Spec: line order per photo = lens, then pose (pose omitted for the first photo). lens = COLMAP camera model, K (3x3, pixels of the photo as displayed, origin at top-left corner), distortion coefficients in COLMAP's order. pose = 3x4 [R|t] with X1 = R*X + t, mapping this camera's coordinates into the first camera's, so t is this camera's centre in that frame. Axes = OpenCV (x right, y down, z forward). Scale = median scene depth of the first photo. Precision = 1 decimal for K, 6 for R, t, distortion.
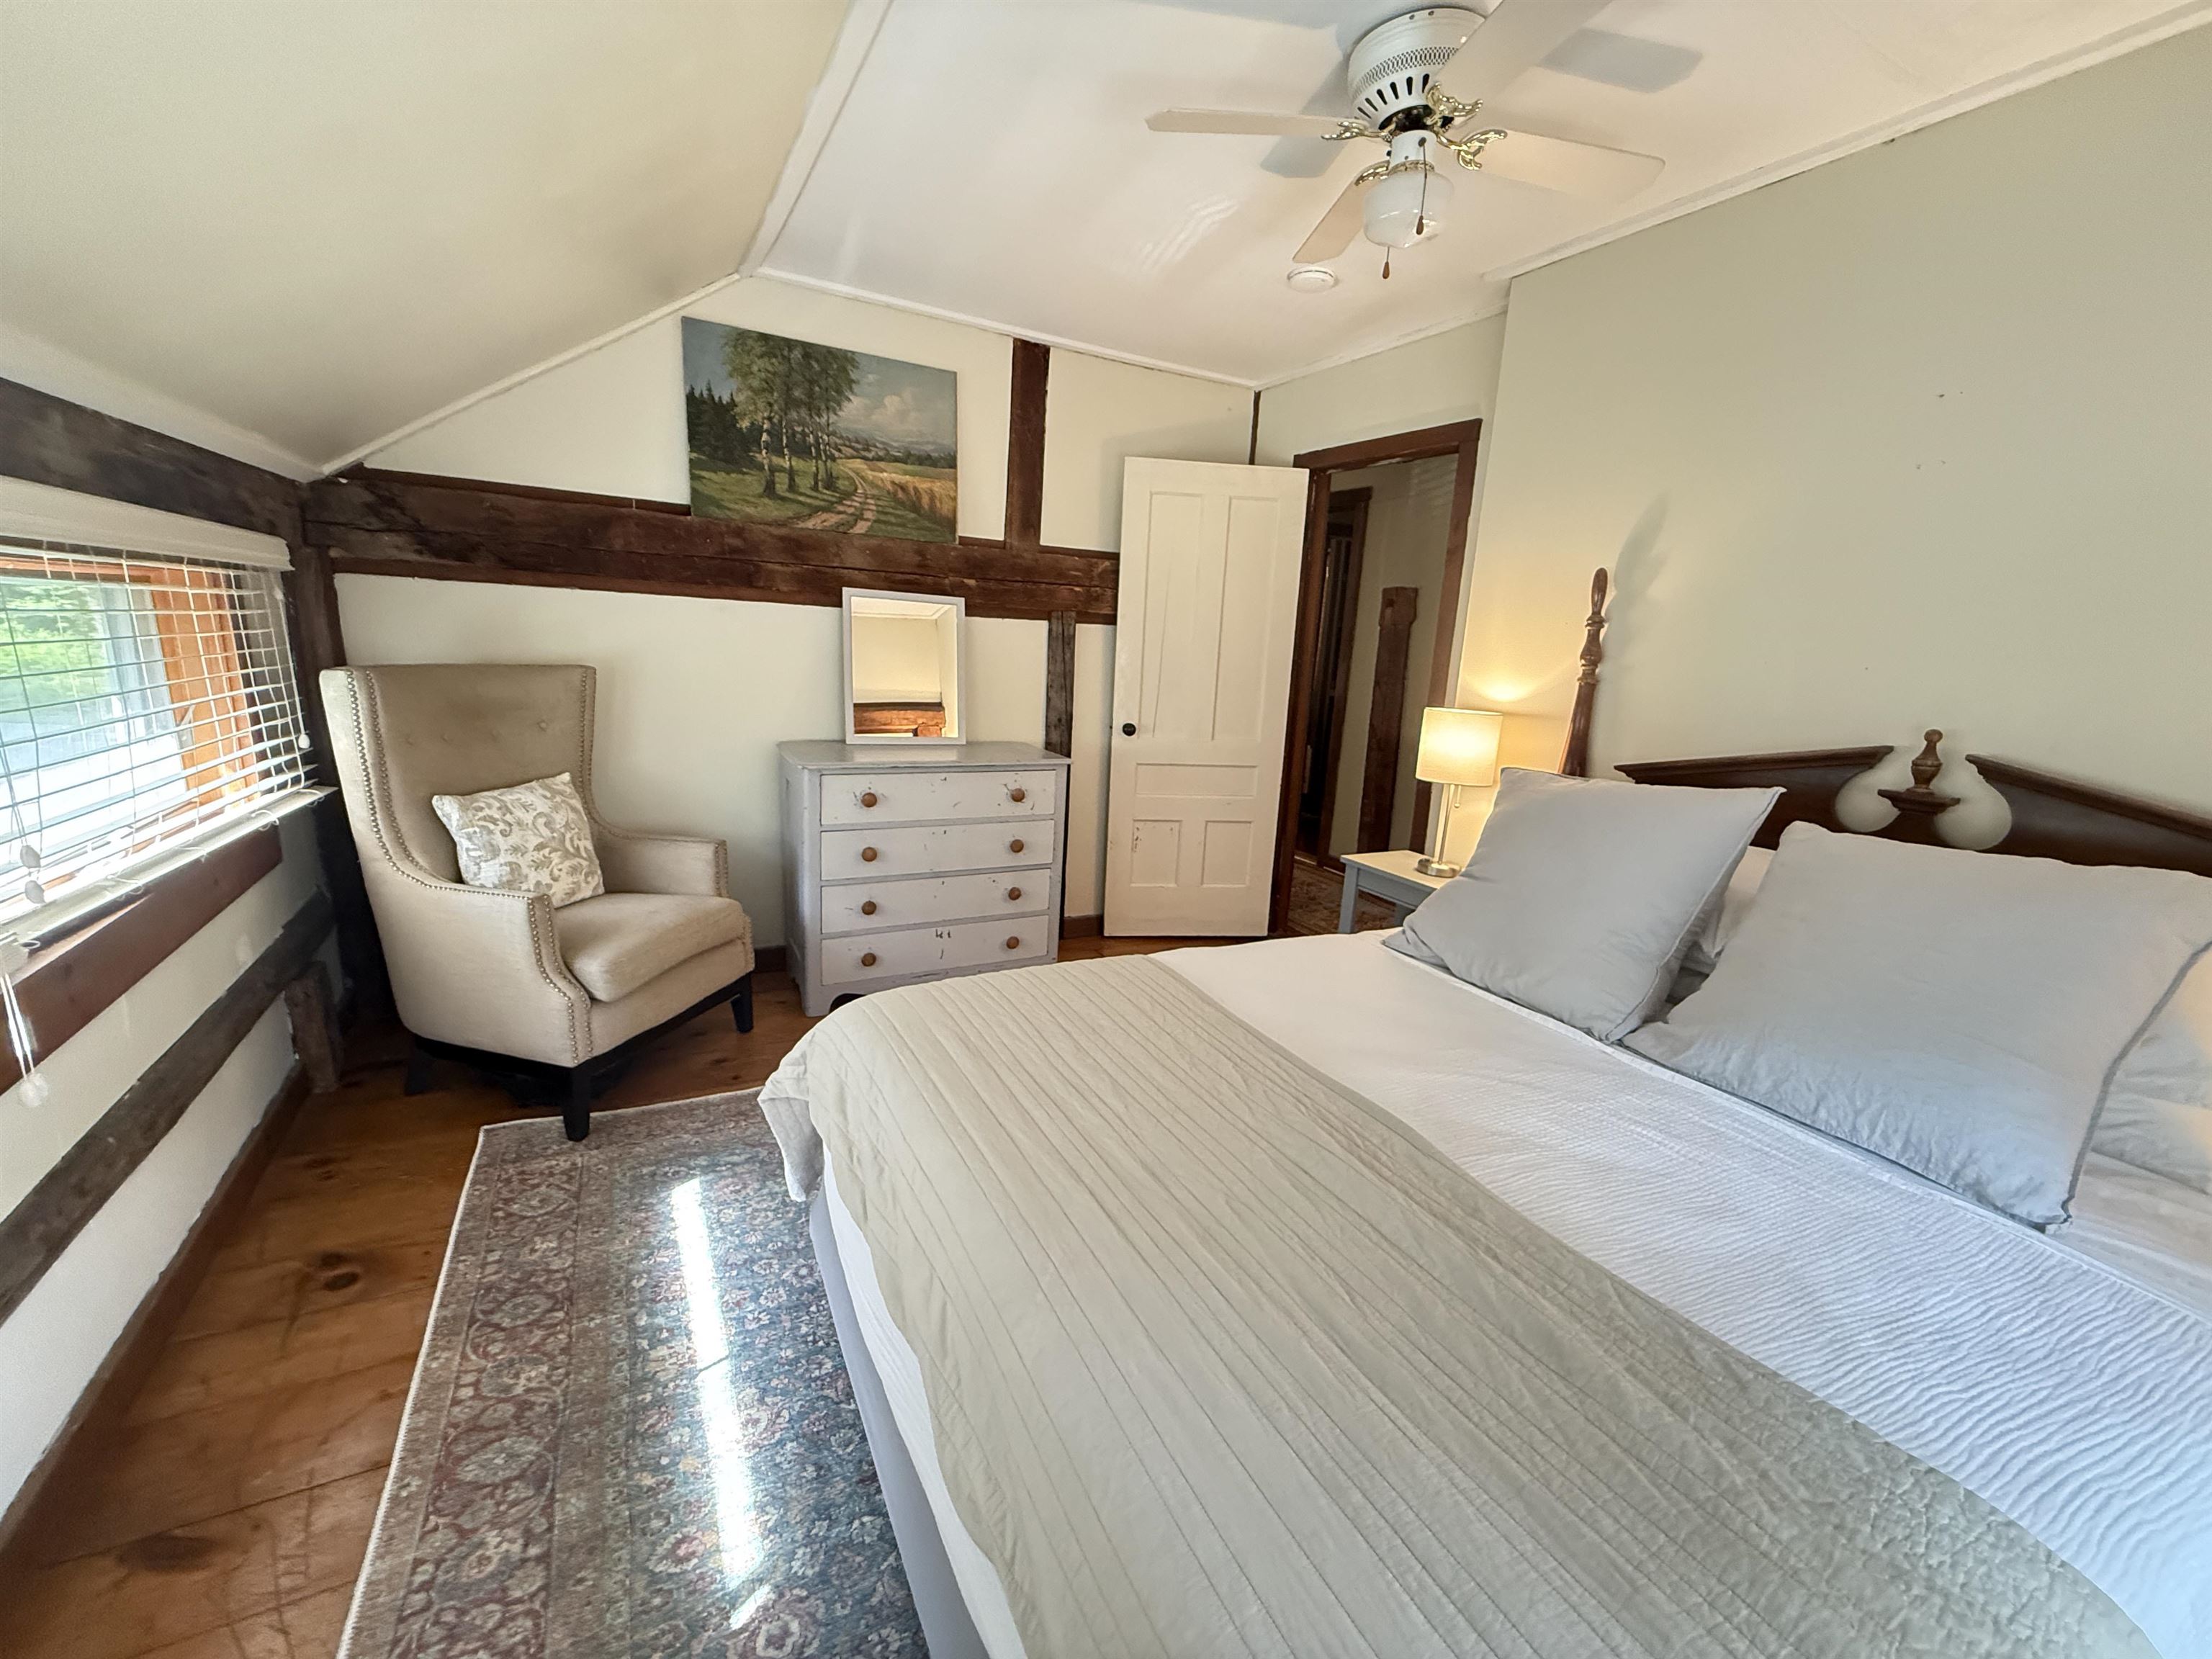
lens RADIAL K [[878.9, 0, 1100.8], [0, 878.9, 839.1], [0, 0, 1]] dist [0.001267, -0.000676]
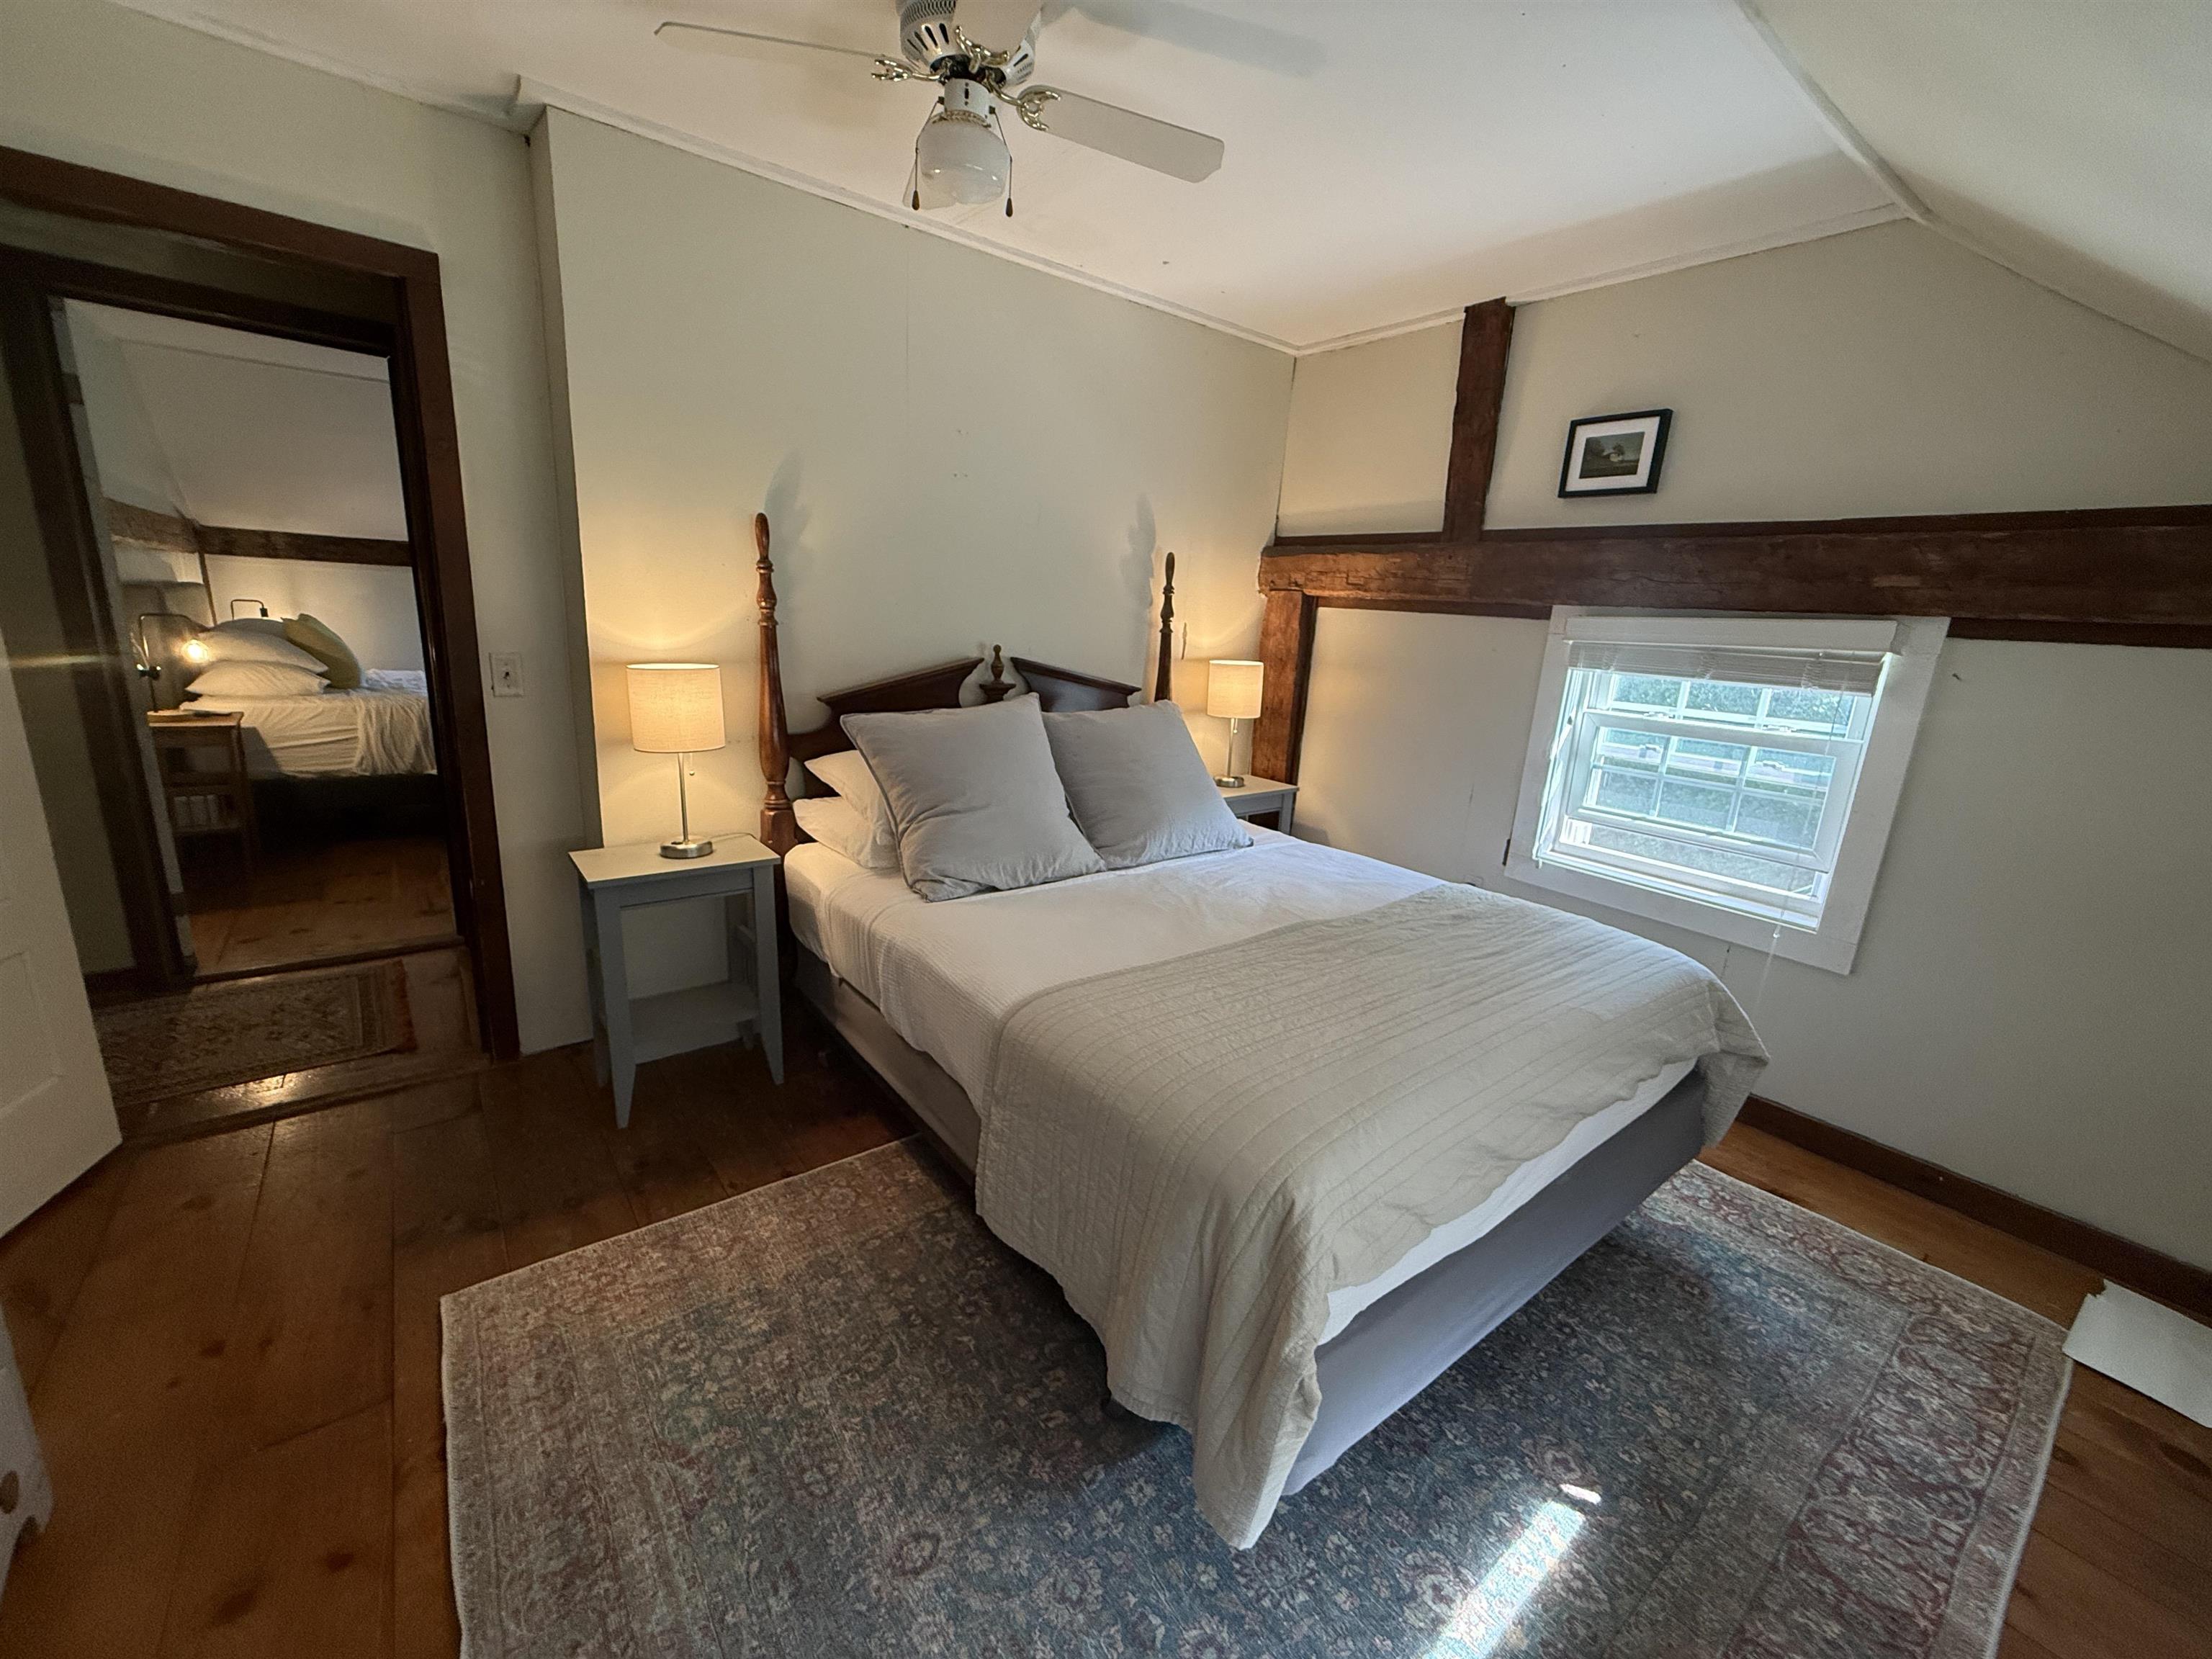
lens RADIAL K [[878.9, 0, 1116.2], [0, 878.9, 833.1], [0, 0, 1]] dist [0.001267, -0.000676]
pose [[-0.174358, -0.299440, 0.938048, -0.925660], [0.157211, 0.931955, 0.326717, -0.362292], [-0.972051, 0.204438, -0.115419, 1.252523]]
